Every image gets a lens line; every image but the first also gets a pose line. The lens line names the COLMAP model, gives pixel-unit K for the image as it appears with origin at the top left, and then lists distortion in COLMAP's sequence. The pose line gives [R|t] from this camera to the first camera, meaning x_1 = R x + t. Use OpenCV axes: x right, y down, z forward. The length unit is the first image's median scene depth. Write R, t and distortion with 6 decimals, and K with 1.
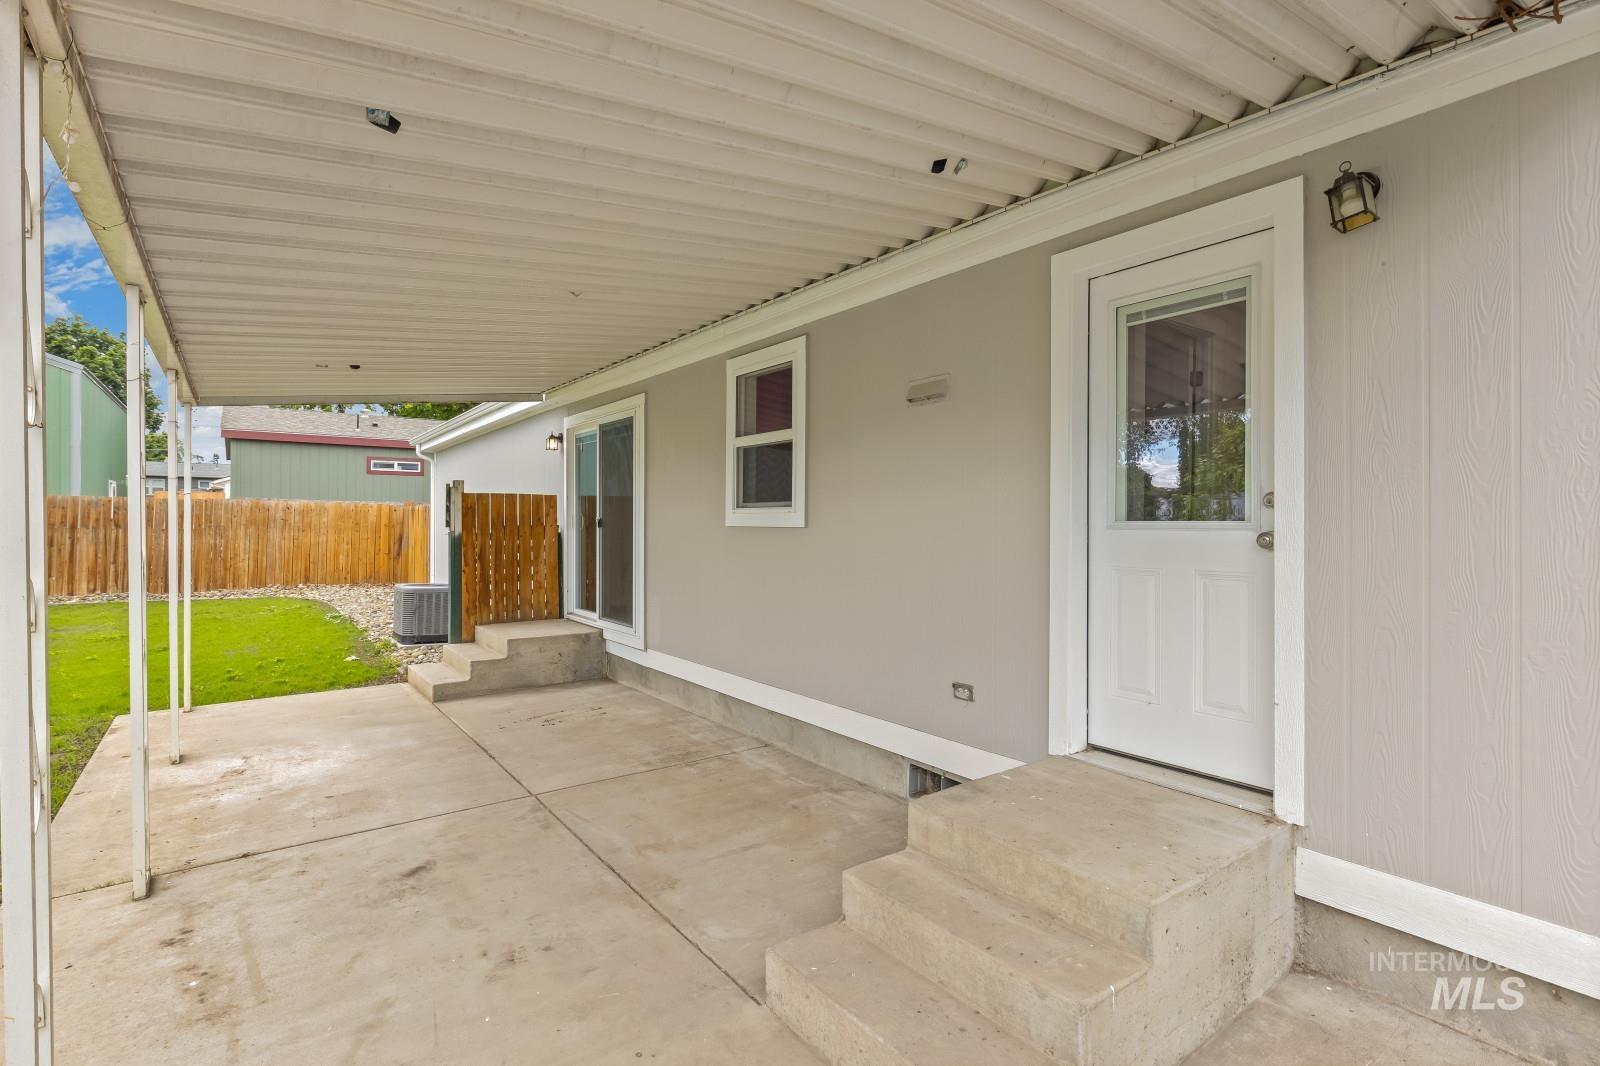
lens RADIAL K [[777.7, 0, 798.6], [0, 777.7, 528.1], [0, 0, 1]] dist [-0.002181, -0.001012]
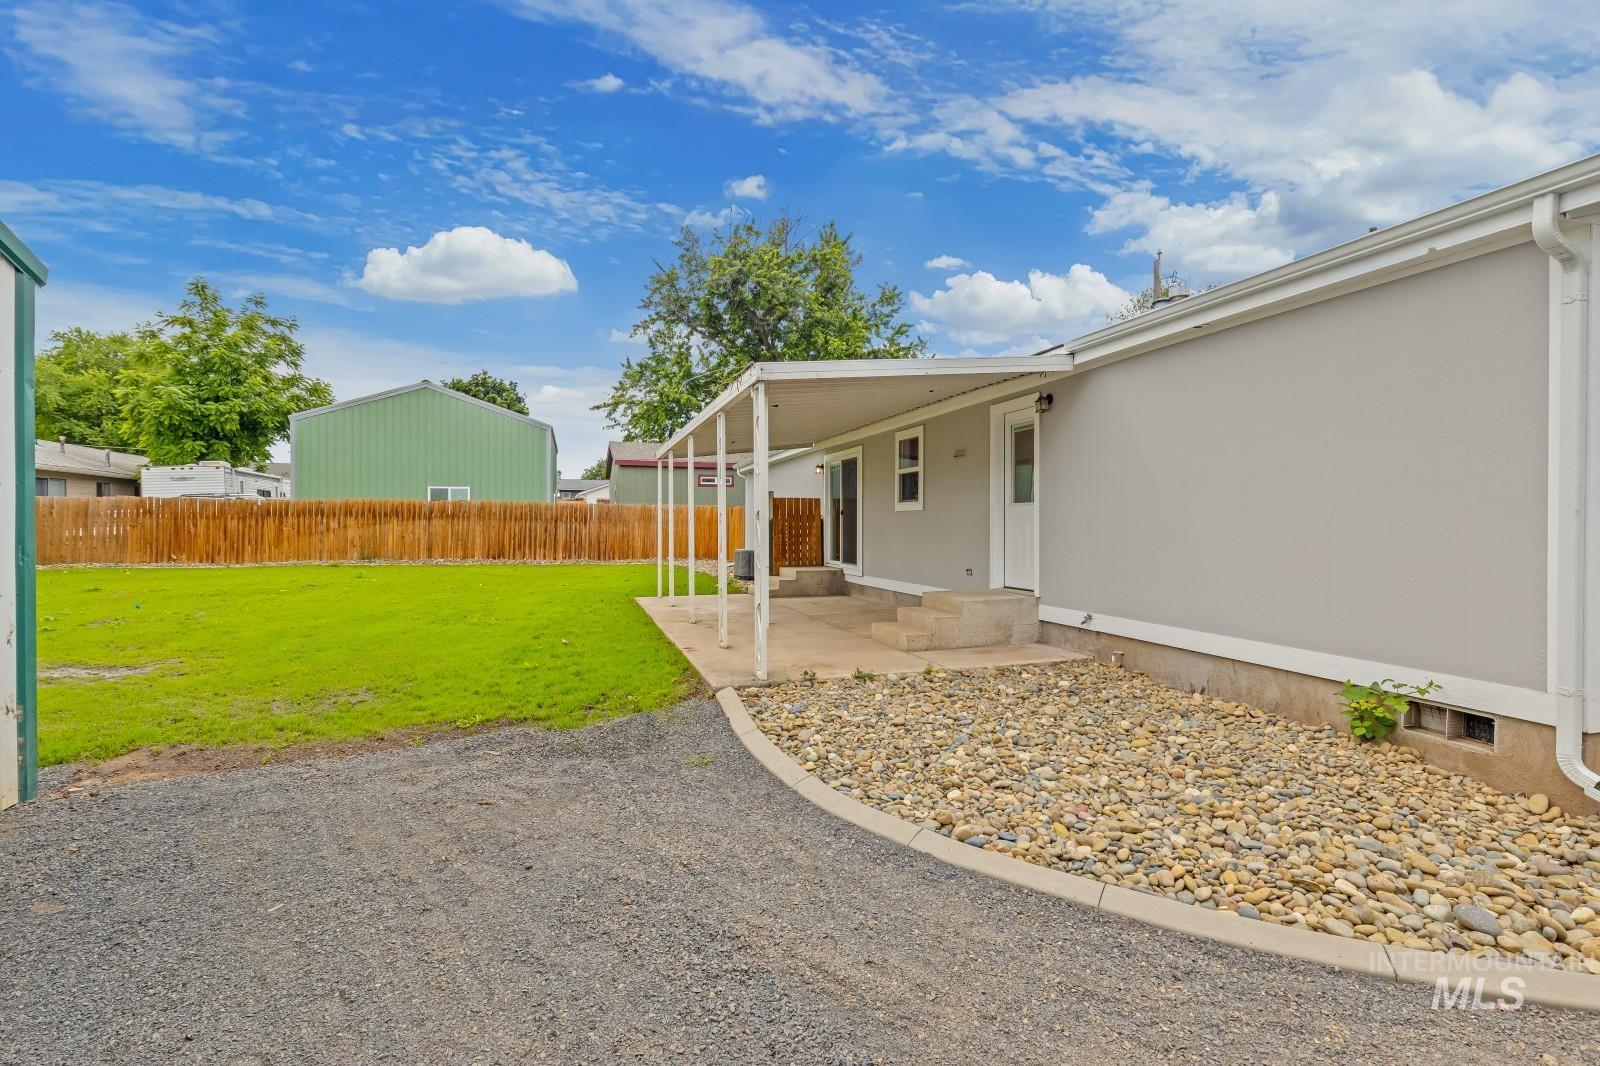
lens RADIAL K [[777.7, 0, 798.6], [0, 777.7, 528.1], [0, 0, 1]] dist [-0.002181, -0.001012]
pose [[0.943471, -0.001078, -0.331452, 0.250465], [-0.000773, 0.999985, -0.005450, 0.038531], [0.331453, 0.005398, 0.943456, -0.752874]]
